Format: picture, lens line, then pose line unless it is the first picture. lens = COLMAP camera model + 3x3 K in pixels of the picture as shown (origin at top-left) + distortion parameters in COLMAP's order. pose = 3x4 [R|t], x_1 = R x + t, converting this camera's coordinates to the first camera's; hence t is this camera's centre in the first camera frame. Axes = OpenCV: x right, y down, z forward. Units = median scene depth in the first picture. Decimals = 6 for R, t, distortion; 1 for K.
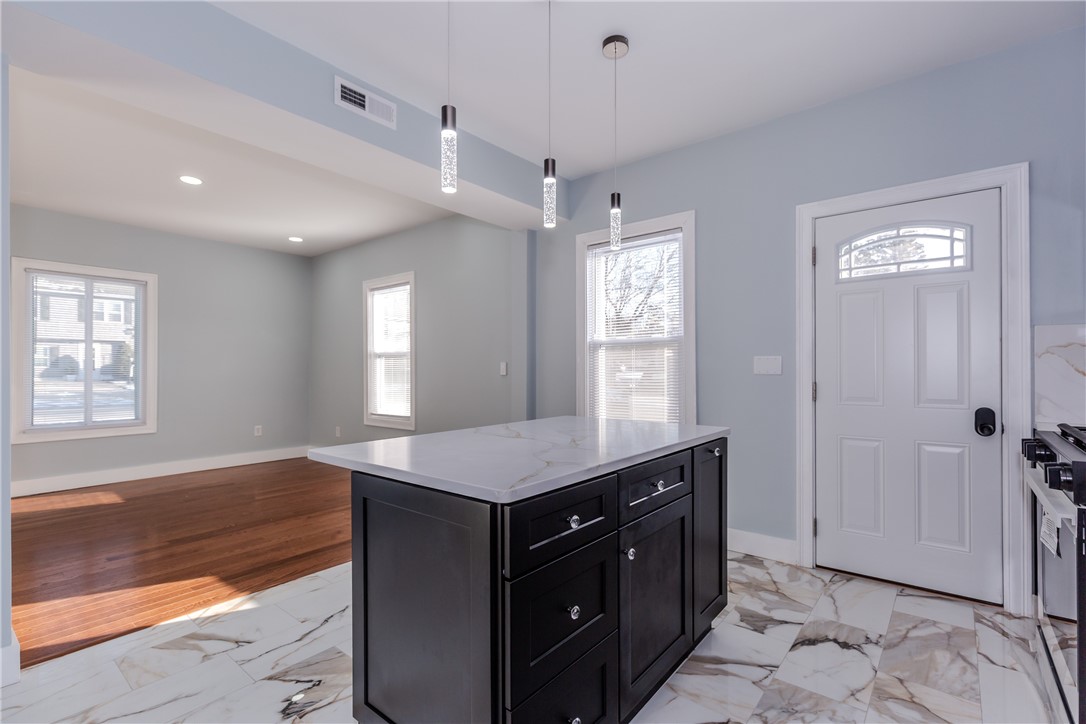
lens RADIAL K [[490.6, 0, 552.5], [0, 490.6, 368.5], [0, 0, 1]] dist [0.005431, -0.001129]
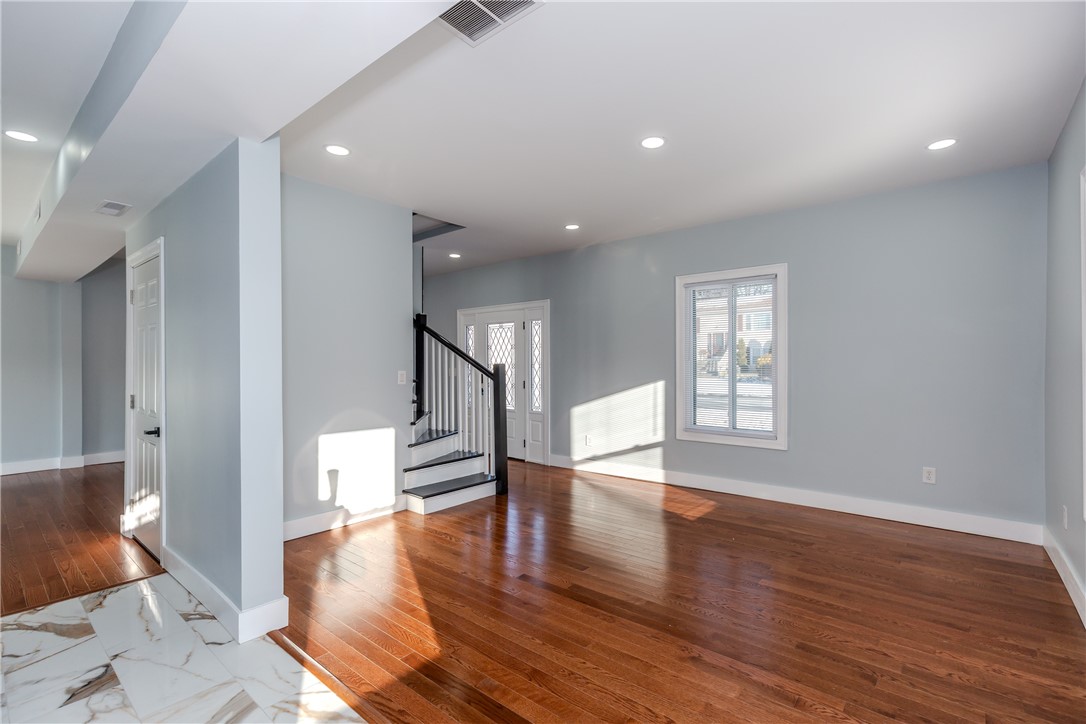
lens RADIAL K [[490.6, 0, 541.5], [0, 490.6, 363.9], [0, 0, 1]] dist [0.005431, -0.001129]
pose [[-0.021219, -0.002444, -0.999772, 0.057918], [0.005264, 0.999983, -0.002556, -0.024828], [0.999761, -0.005317, -0.021205, 0.818699]]
